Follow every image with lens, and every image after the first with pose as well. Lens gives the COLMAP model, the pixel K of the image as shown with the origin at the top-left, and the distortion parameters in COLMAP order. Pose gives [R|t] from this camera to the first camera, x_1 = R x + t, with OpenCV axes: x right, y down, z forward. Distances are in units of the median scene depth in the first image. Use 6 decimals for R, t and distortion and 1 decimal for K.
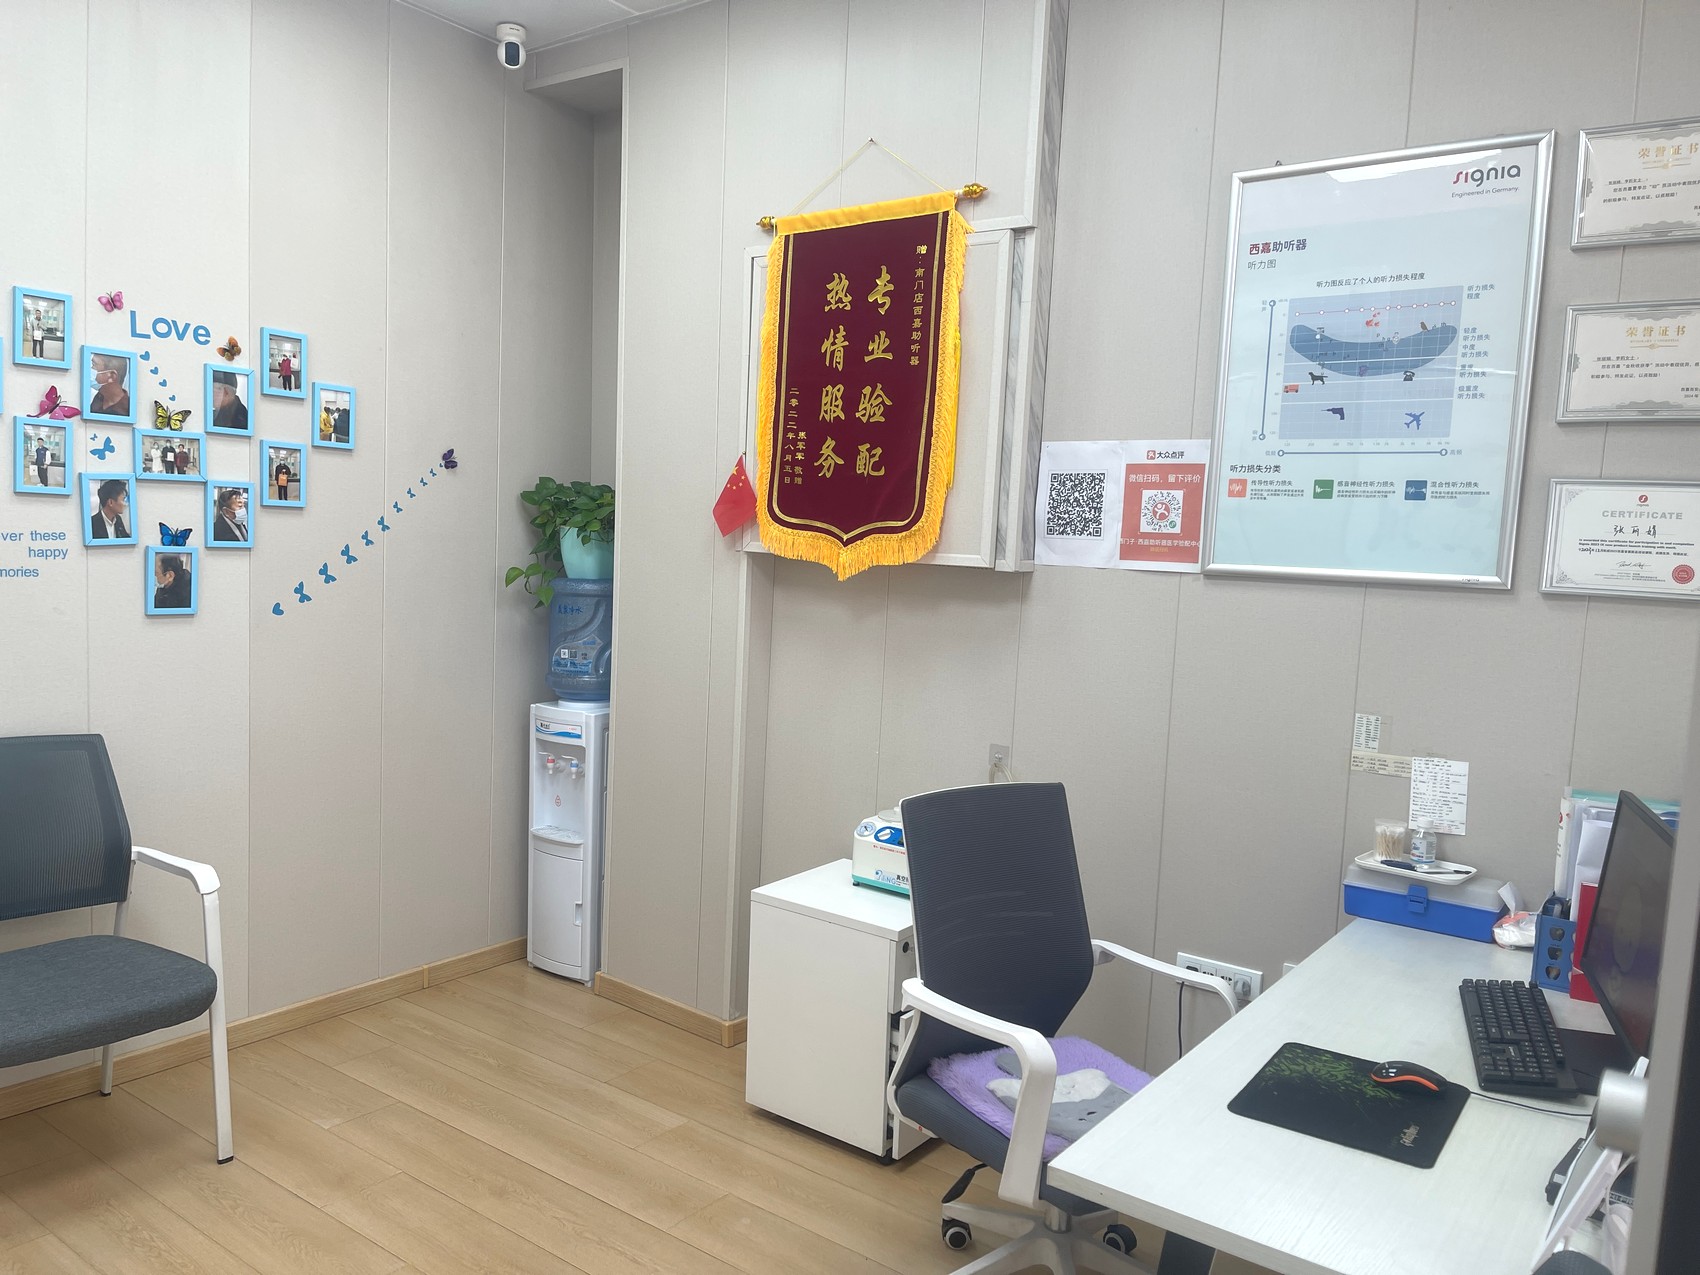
lens RADIAL K [[1270.3, 0, 848.6], [0, 1270.3, 658.2], [0, 0, 1]] dist [0.082437, -0.115213]
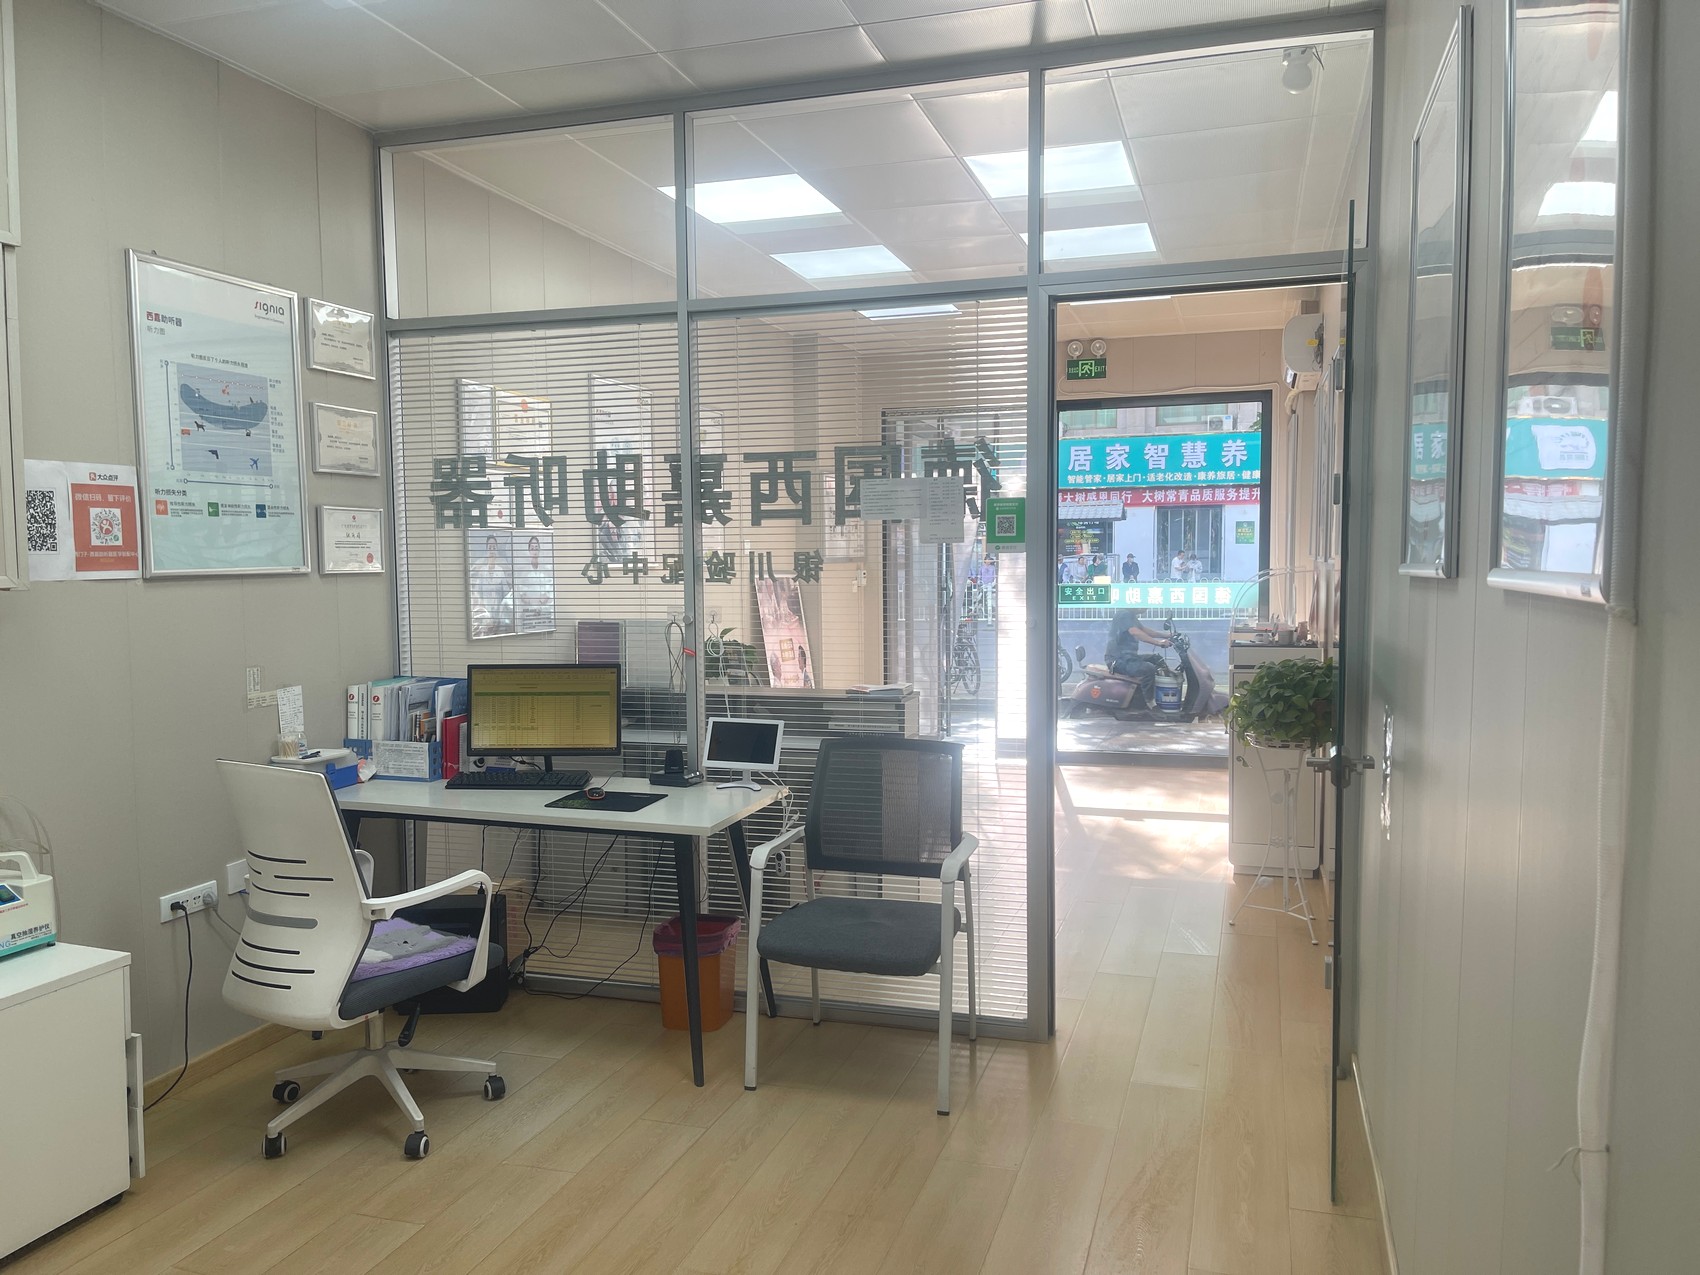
lens RADIAL K [[1270.3, 0, 848.6], [0, 1270.3, 658.2], [0, 0, 1]] dist [0.082437, -0.115213]
pose [[-0.322271, -0.123780, 0.938520, -1.116621], [0.083718, 0.983803, 0.158500, -0.133749], [-0.942938, 0.129651, -0.306688, 0.788653]]
